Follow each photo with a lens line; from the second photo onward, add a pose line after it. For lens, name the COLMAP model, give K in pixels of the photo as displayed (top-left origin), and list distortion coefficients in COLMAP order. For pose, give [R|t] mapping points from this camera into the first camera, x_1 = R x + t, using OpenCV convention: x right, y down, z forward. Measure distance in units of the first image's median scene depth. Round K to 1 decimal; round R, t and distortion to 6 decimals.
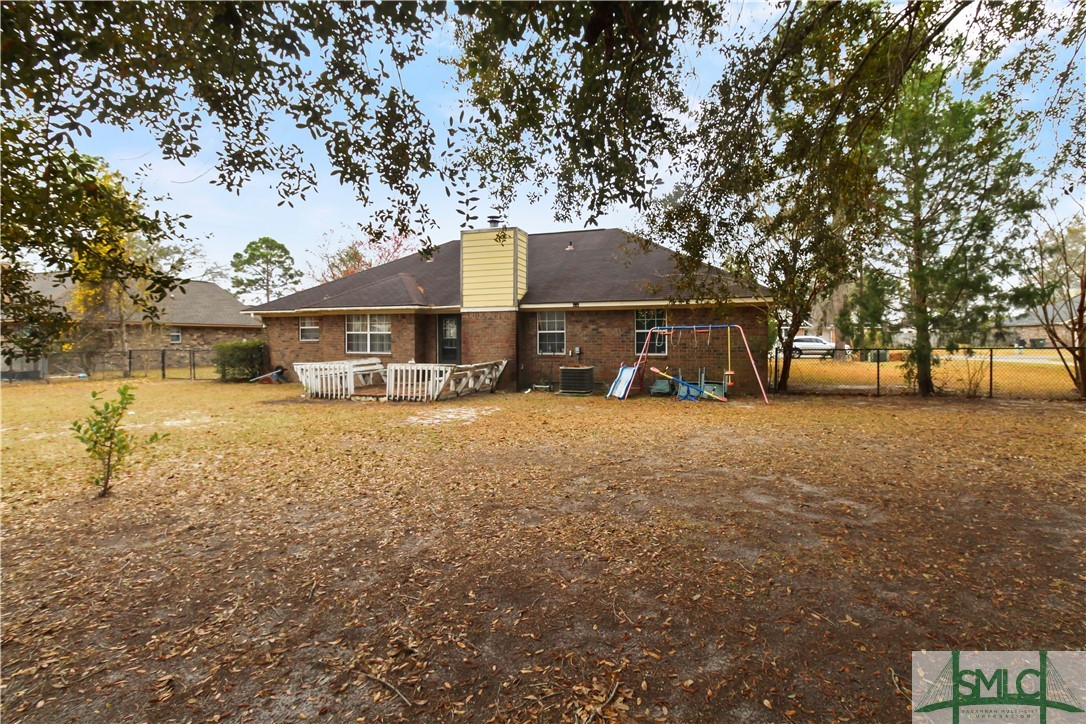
lens RADIAL K [[501.5, 0, 546.6], [0, 501.5, 350.3], [0, 0, 1]] dist [0.003122, -0.000194]
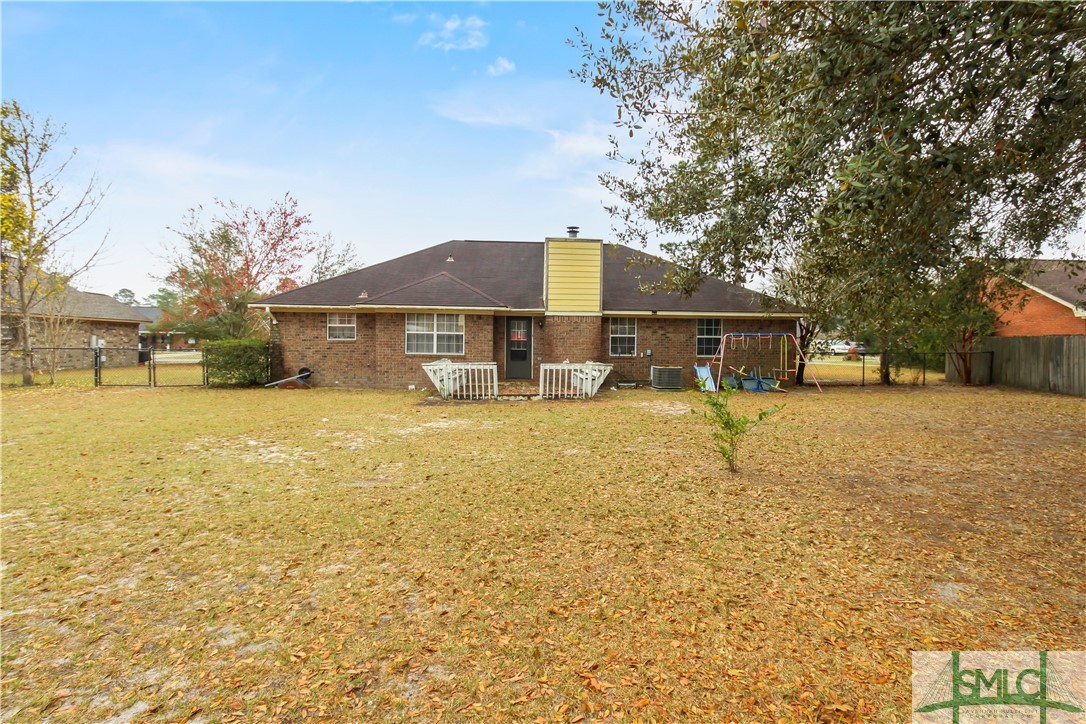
lens RADIAL K [[501.5, 0, 546.6], [0, 501.5, 350.3], [0, 0, 1]] dist [0.003122, -0.000194]
pose [[0.922152, 0.009700, 0.386707, -0.598609], [-0.006001, 0.999924, -0.010771, 0.008978], [-0.386782, 0.007612, 0.922140, 0.033498]]
